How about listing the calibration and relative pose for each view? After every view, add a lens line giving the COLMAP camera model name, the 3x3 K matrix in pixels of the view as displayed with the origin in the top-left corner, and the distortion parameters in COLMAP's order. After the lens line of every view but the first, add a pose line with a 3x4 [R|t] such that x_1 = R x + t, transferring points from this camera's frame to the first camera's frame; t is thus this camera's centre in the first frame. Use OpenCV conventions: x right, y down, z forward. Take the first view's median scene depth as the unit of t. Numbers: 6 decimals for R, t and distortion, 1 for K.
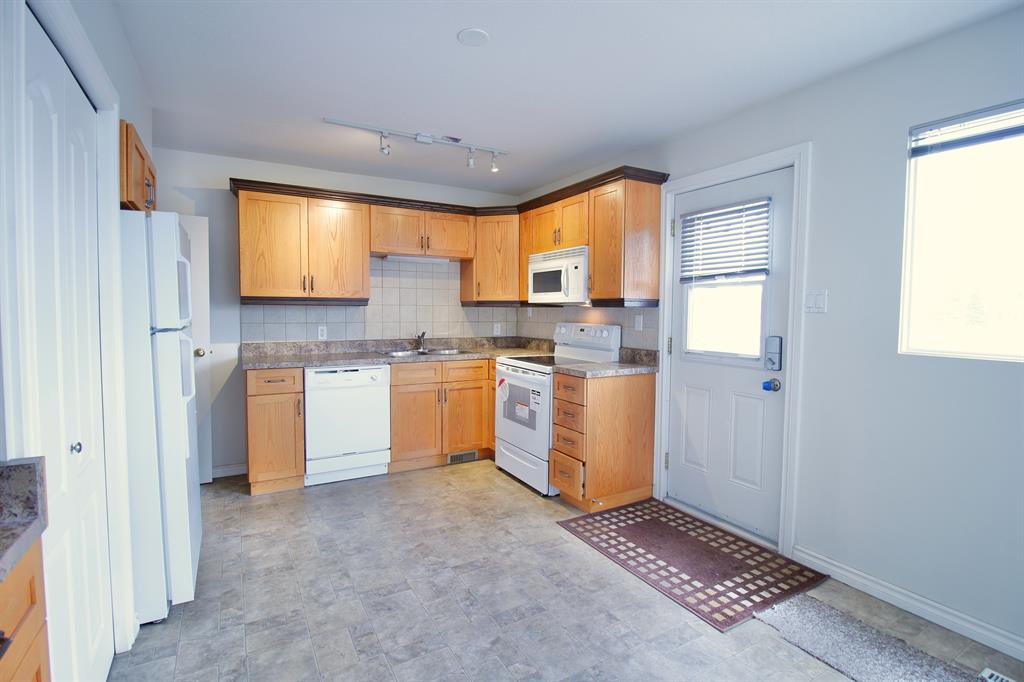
lens RADIAL K [[496.6, 0, 509.0], [0, 496.6, 335.1], [0, 0, 1]] dist [0.002285, -0.012629]
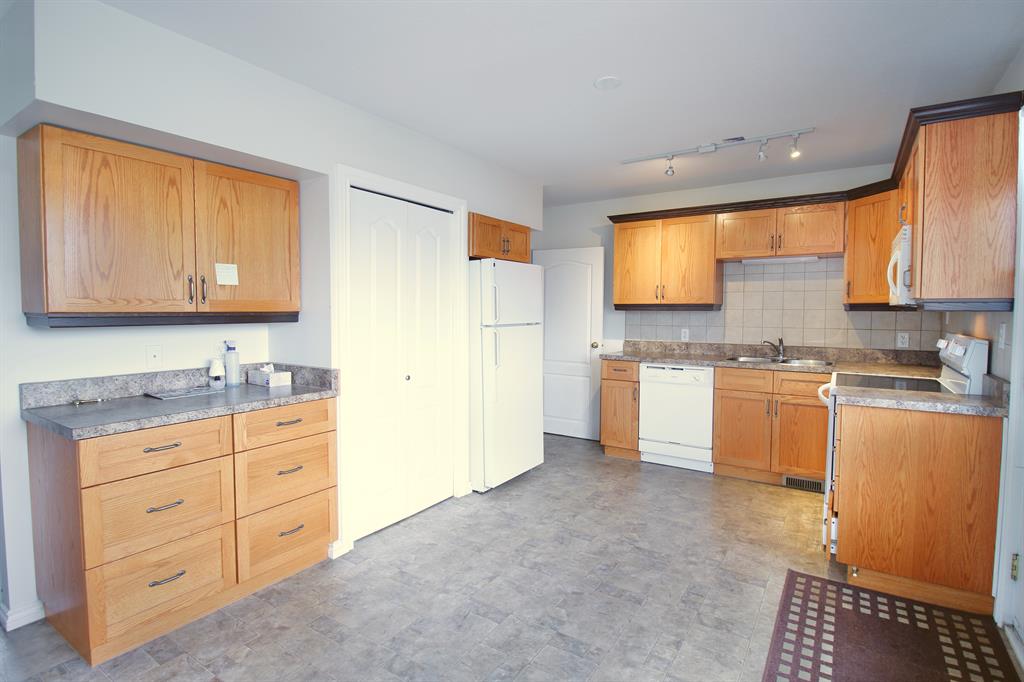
lens RADIAL K [[496.6, 0, 509.0], [0, 496.6, 335.1], [0, 0, 1]] dist [0.002285, -0.012629]
pose [[0.446457, 0.038262, -0.893987, 0.572941], [-0.044255, 0.998807, 0.020647, -0.012316], [0.893710, 0.030345, 0.447617, 0.182390]]
